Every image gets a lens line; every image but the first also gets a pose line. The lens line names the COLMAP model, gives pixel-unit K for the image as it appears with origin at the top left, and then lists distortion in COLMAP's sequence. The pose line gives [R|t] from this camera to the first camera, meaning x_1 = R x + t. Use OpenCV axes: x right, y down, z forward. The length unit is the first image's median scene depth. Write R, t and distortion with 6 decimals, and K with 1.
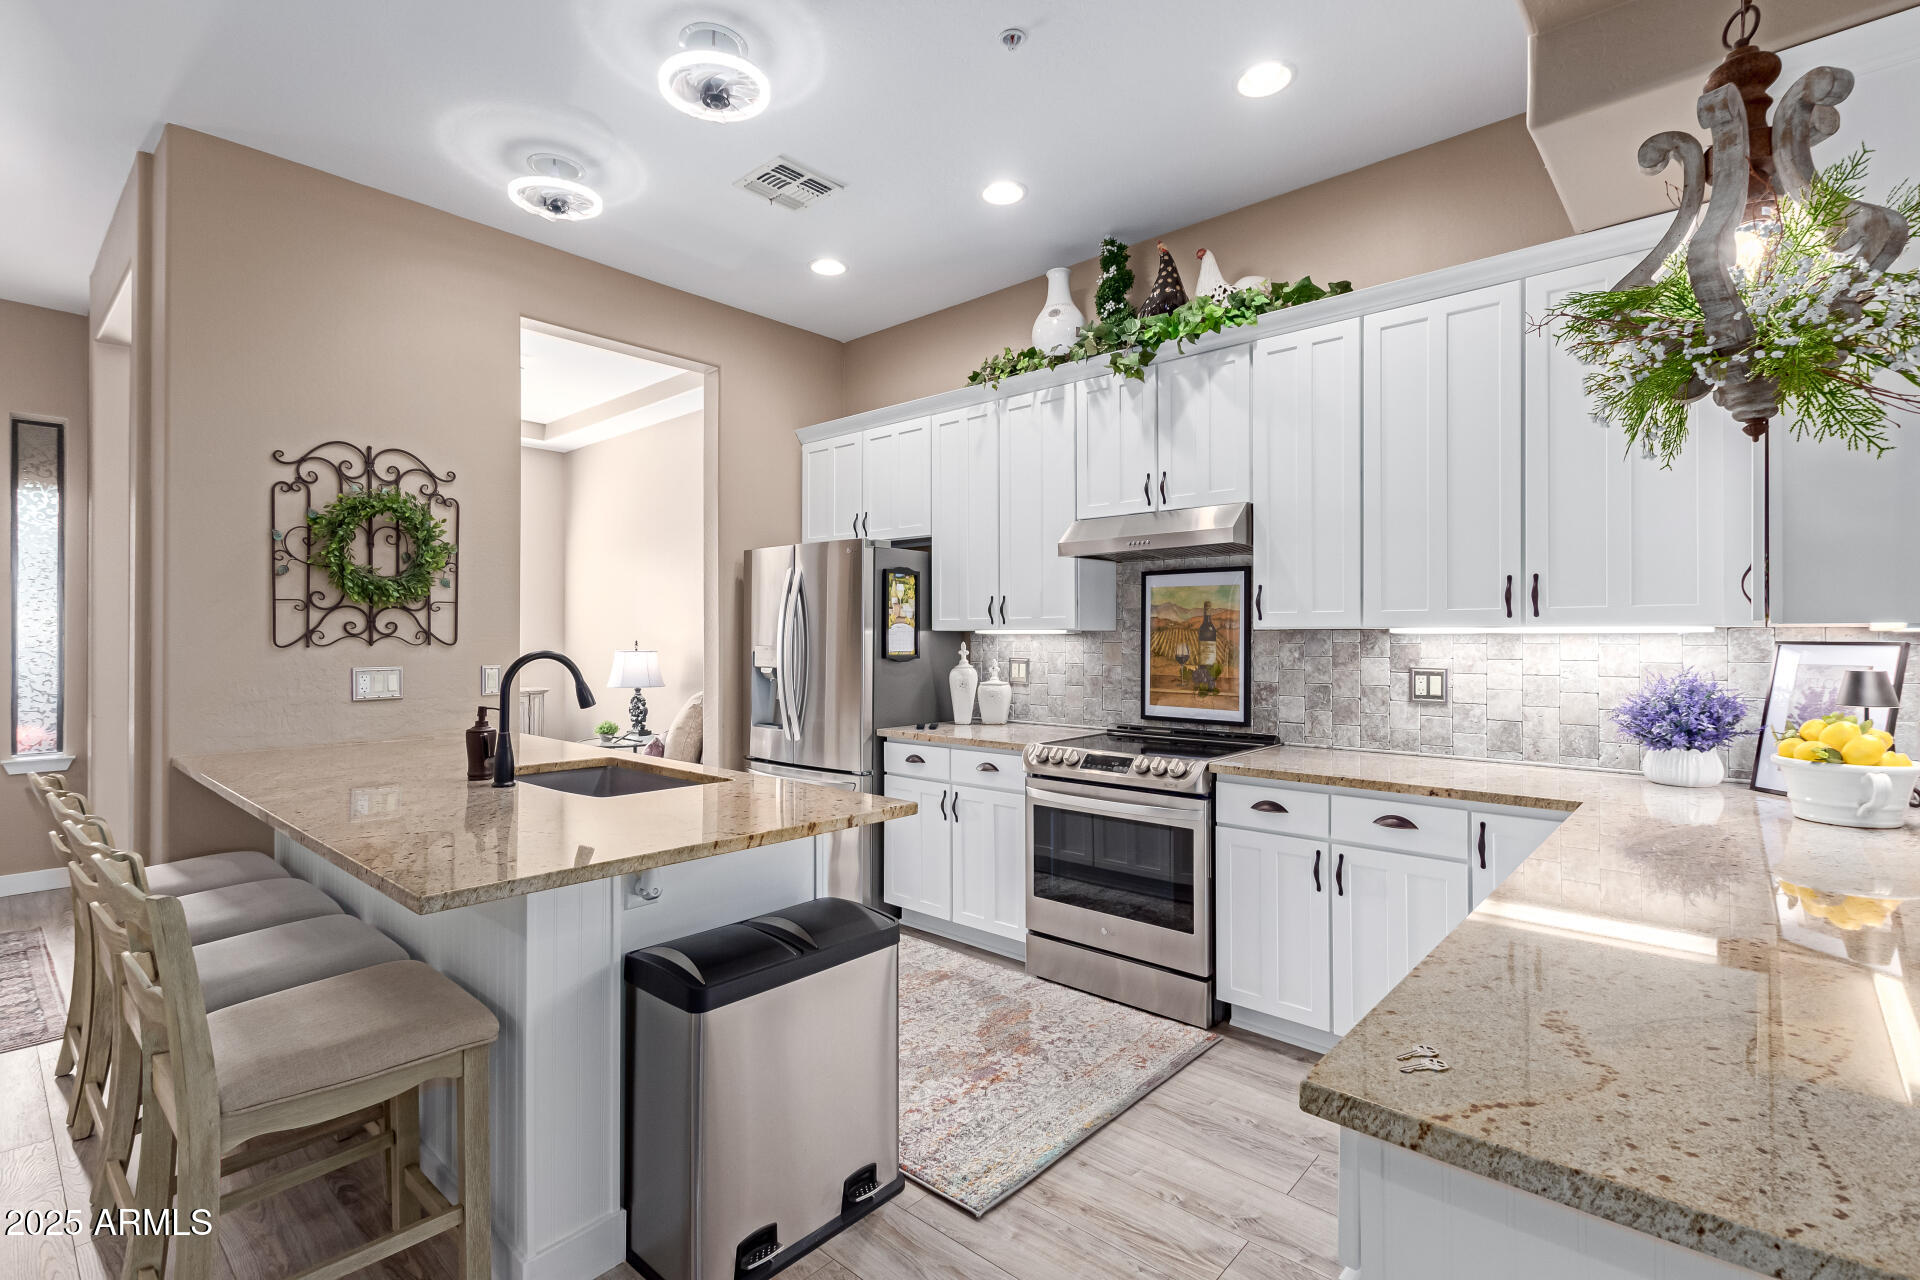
lens RADIAL K [[872.3, 0, 944.9], [0, 872.3, 644.8], [0, 0, 1]] dist [0.013072, -0.006049]
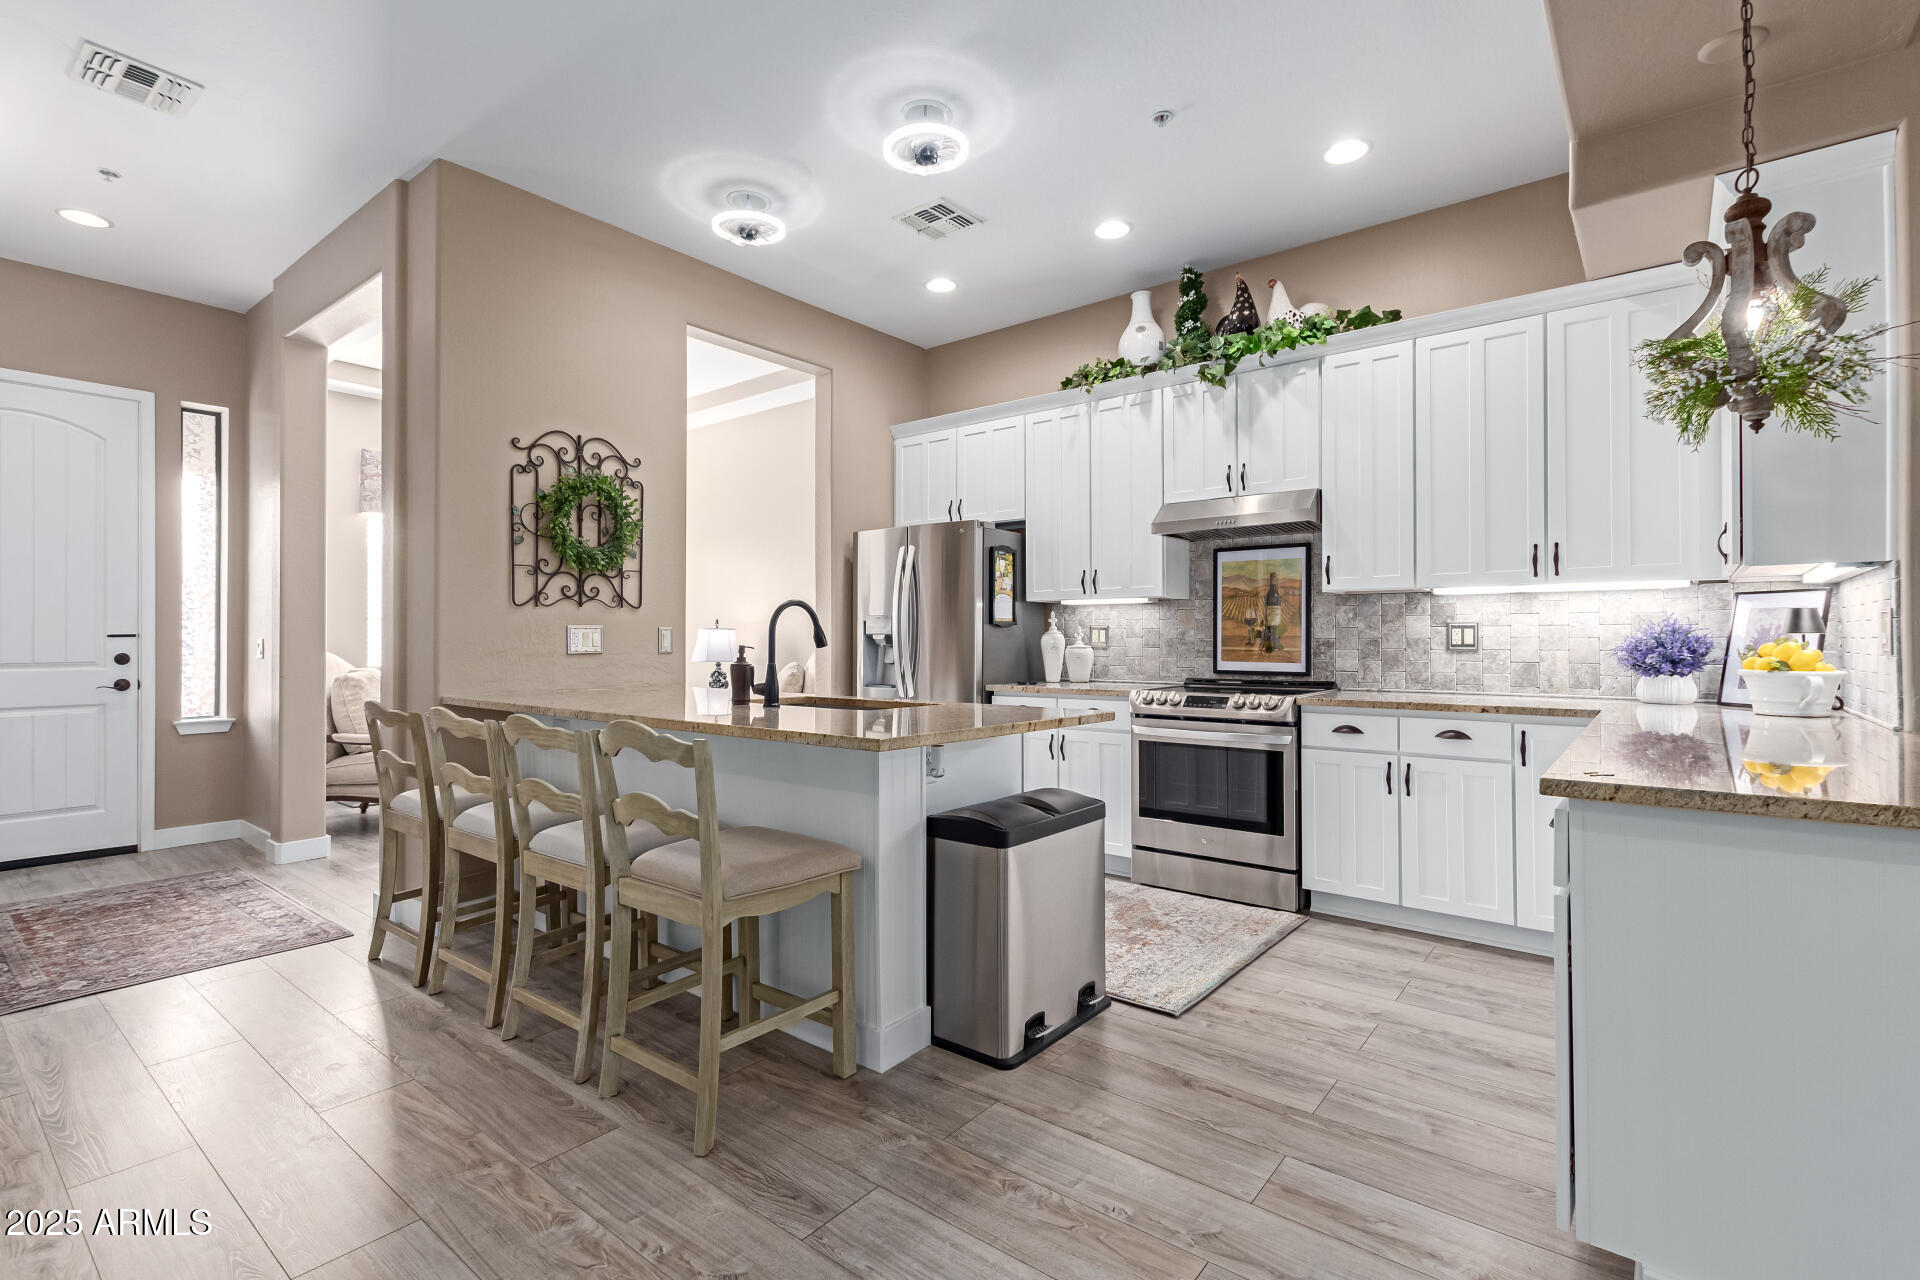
lens RADIAL K [[872.3, 0, 951.7], [0, 872.3, 643.7], [0, 0, 1]] dist [0.013072, -0.006049]
pose [[0.998290, -0.002898, 0.058387, -0.244163], [0.003081, 0.999991, -0.003052, 0.058432], [-0.058378, 0.003226, 0.998289, -0.198216]]
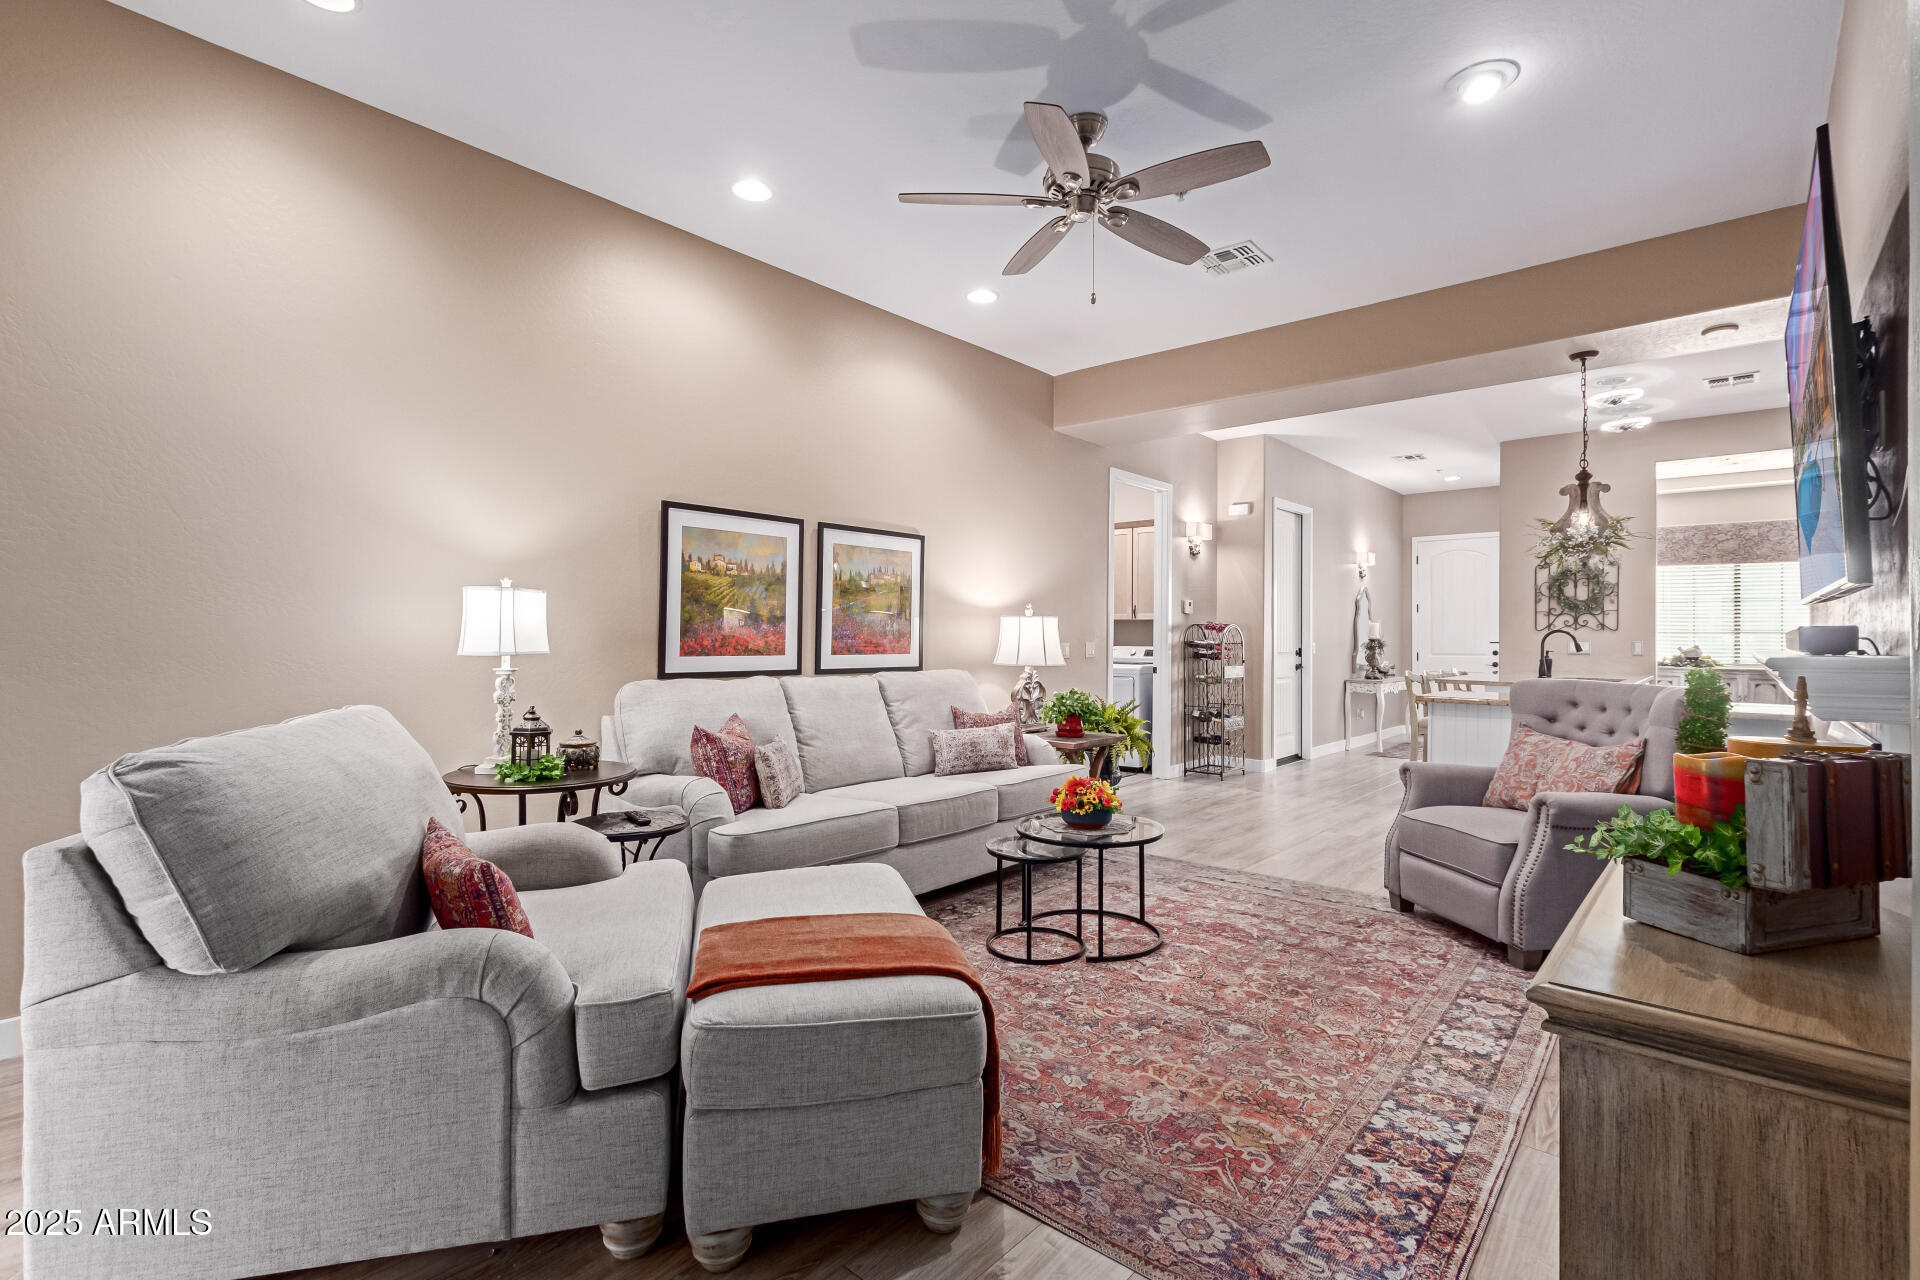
lens RADIAL K [[872.3, 0, 974.7], [0, 872.3, 630.4], [0, 0, 1]] dist [0.013072, -0.006049]
pose [[0.022631, -0.007222, -0.999718, 1.733774], [-0.019597, 0.999779, -0.007666, 0.053611], [0.999552, 0.019765, 0.022485, -0.687305]]
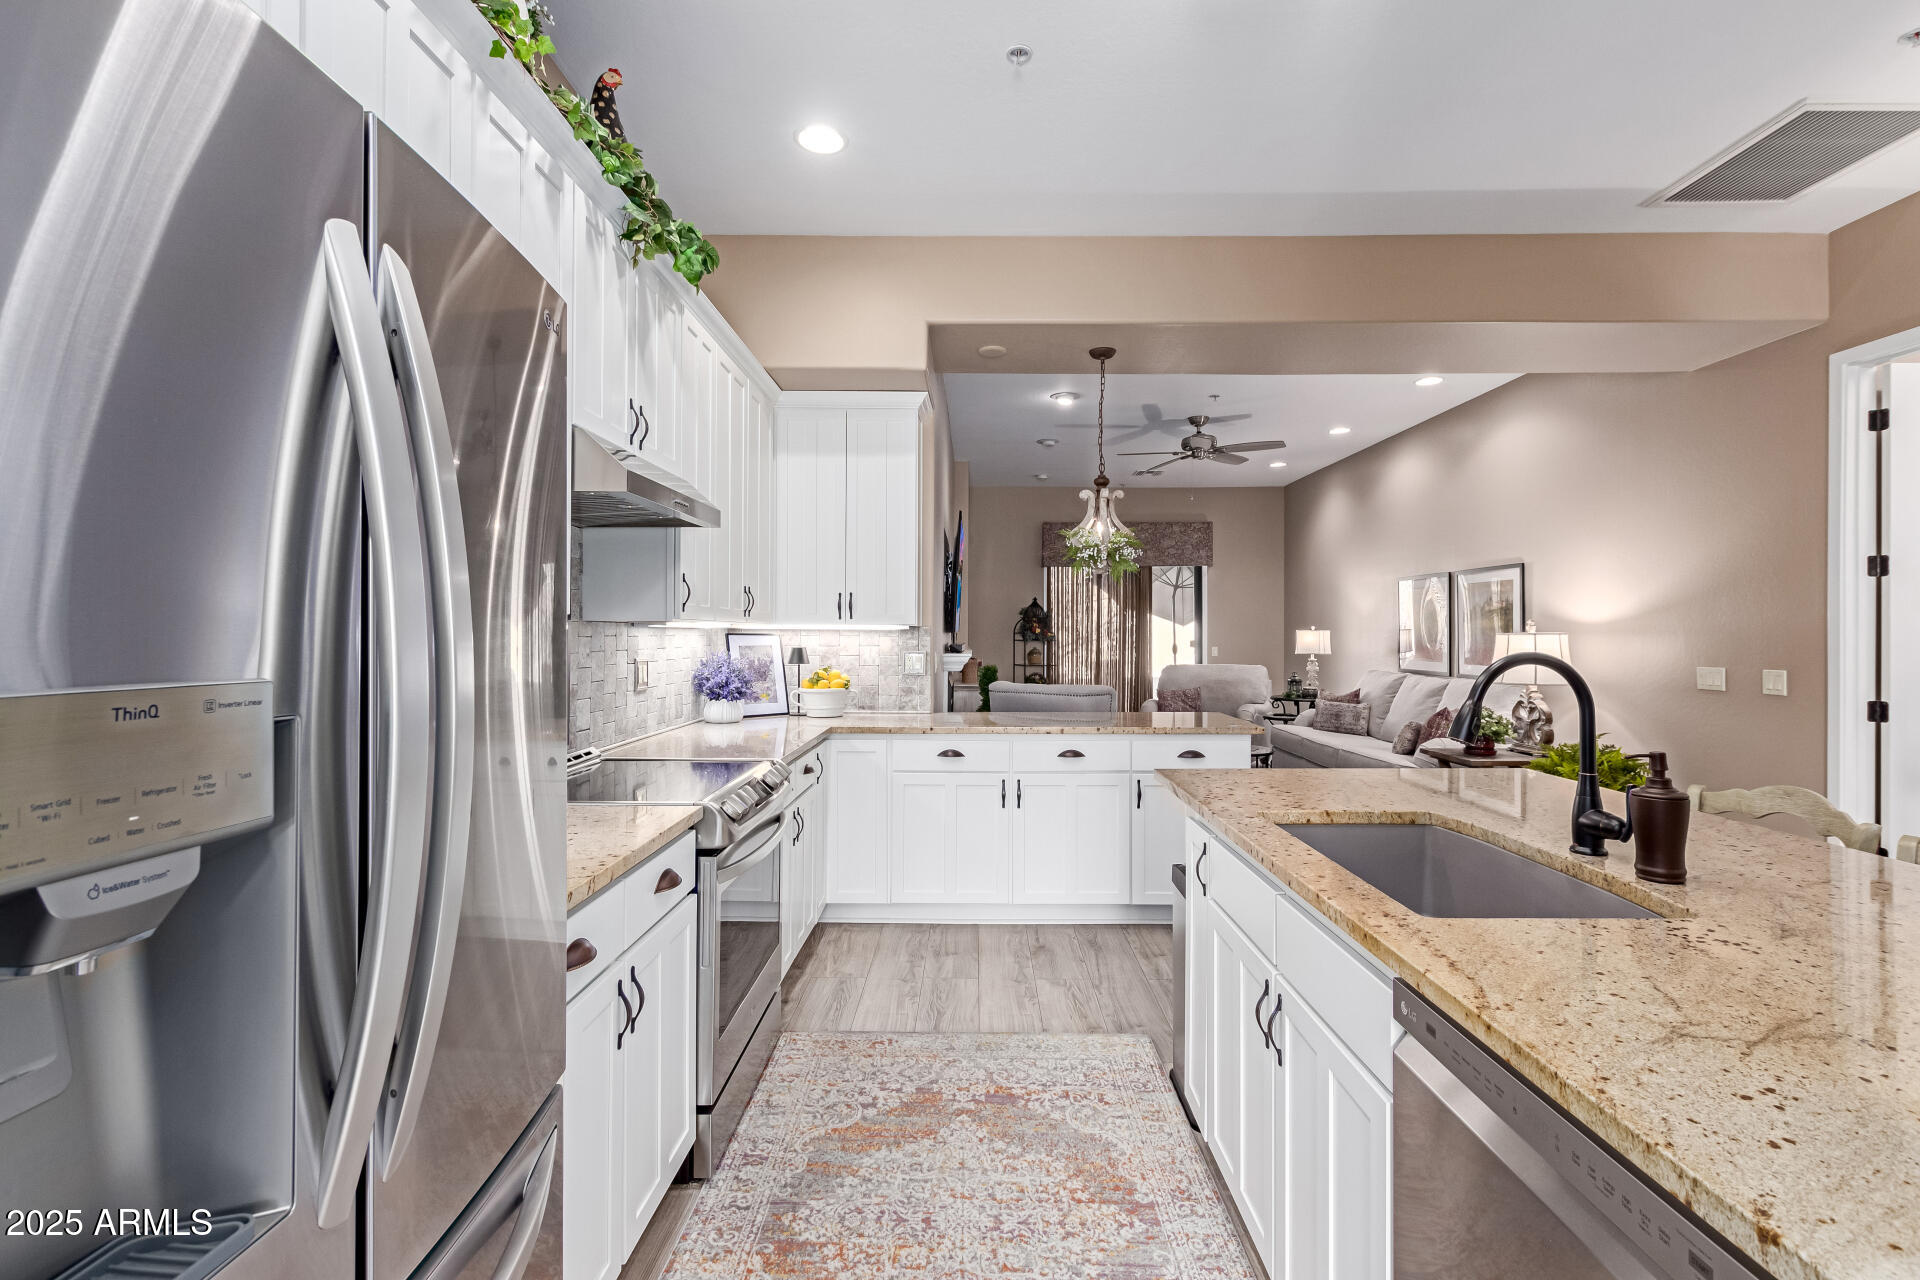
lens RADIAL K [[872.3, 0, 958.0], [0, 872.3, 644.1], [0, 0, 1]] dist [0.013072, -0.006049]
pose [[-0.661587, -0.012469, 0.749765, -0.527826], [0.006159, 0.999738, 0.022060, -0.014267], [-0.749843, 0.019213, -0.661337, 1.399480]]
